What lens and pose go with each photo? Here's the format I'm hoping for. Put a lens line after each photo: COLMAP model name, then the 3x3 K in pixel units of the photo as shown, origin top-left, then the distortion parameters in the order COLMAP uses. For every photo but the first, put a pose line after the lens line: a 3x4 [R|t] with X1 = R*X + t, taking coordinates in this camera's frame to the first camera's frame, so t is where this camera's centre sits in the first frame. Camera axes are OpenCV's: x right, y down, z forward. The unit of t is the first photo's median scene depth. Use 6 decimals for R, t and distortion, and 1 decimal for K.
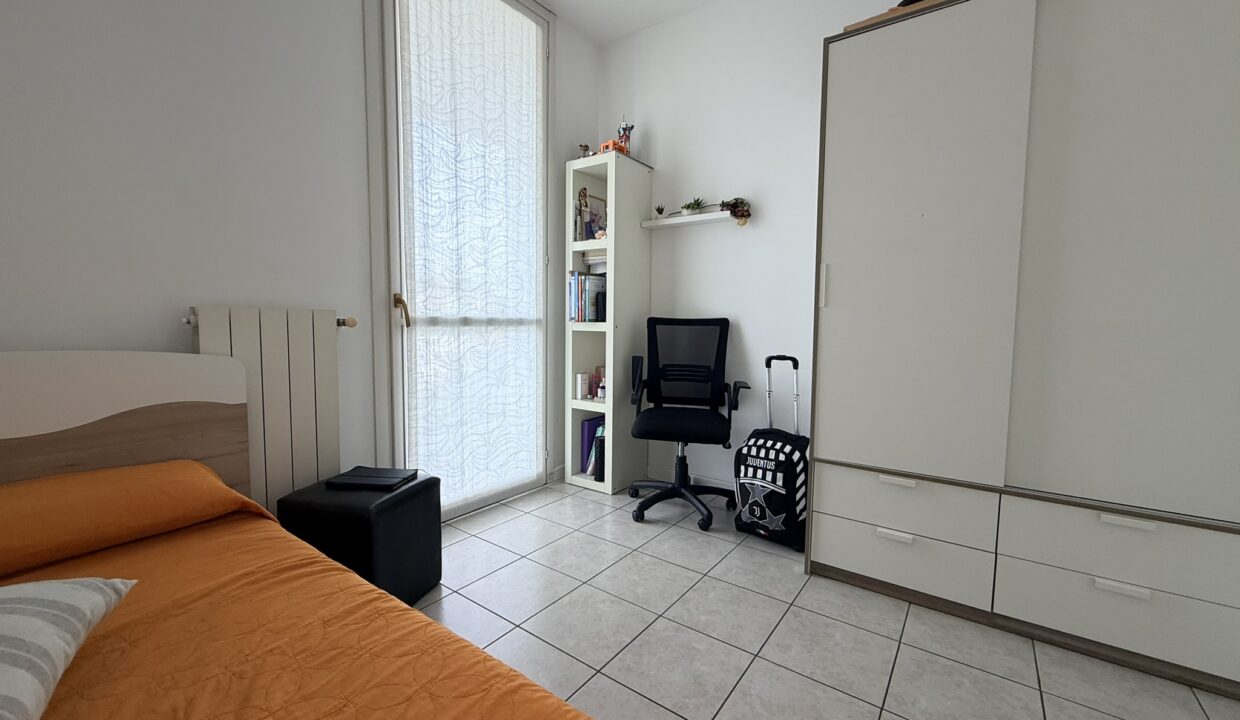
lens RADIAL K [[494.6, 0, 618.5], [0, 494.6, 357.6], [0, 0, 1]] dist [0.000486, 0.000281]
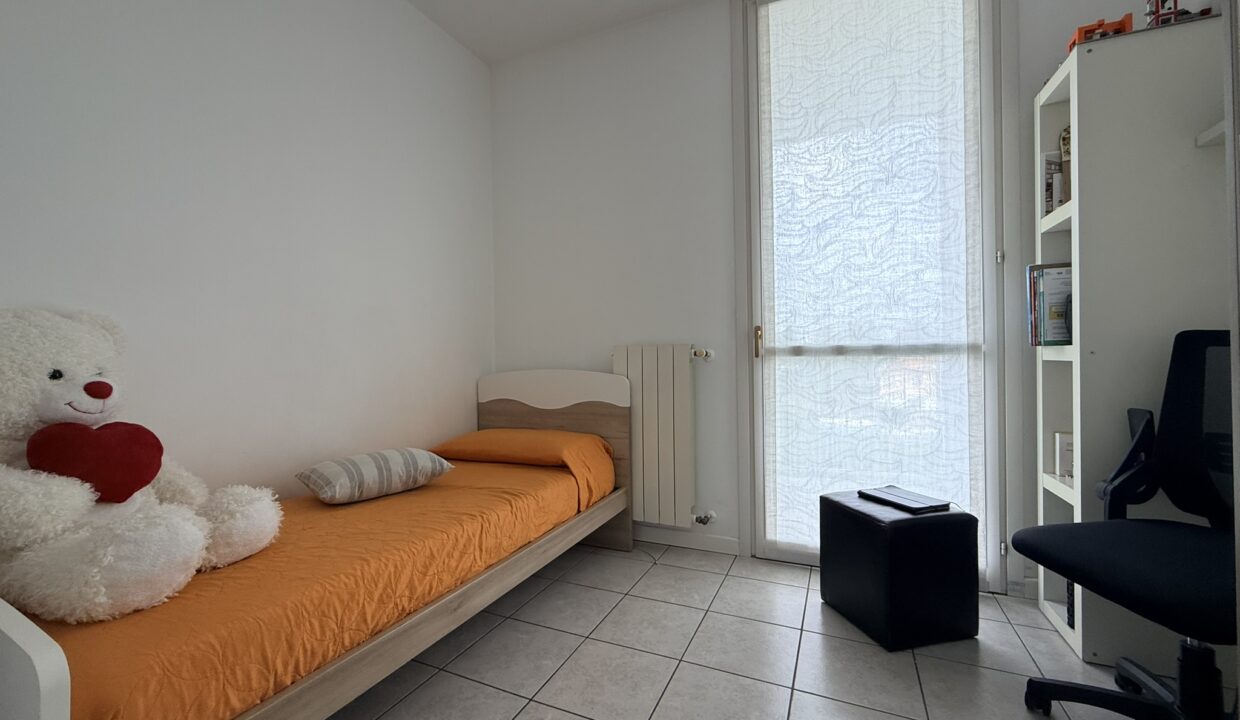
lens RADIAL K [[494.6, 0, 618.5], [0, 494.6, 357.6], [0, 0, 1]] dist [0.000486, 0.000281]
pose [[0.201259, -0.015416, -0.979417, 0.486887], [-0.060013, 0.997804, -0.028037, -0.010597], [0.977698, 0.064420, 0.199892, 0.430245]]
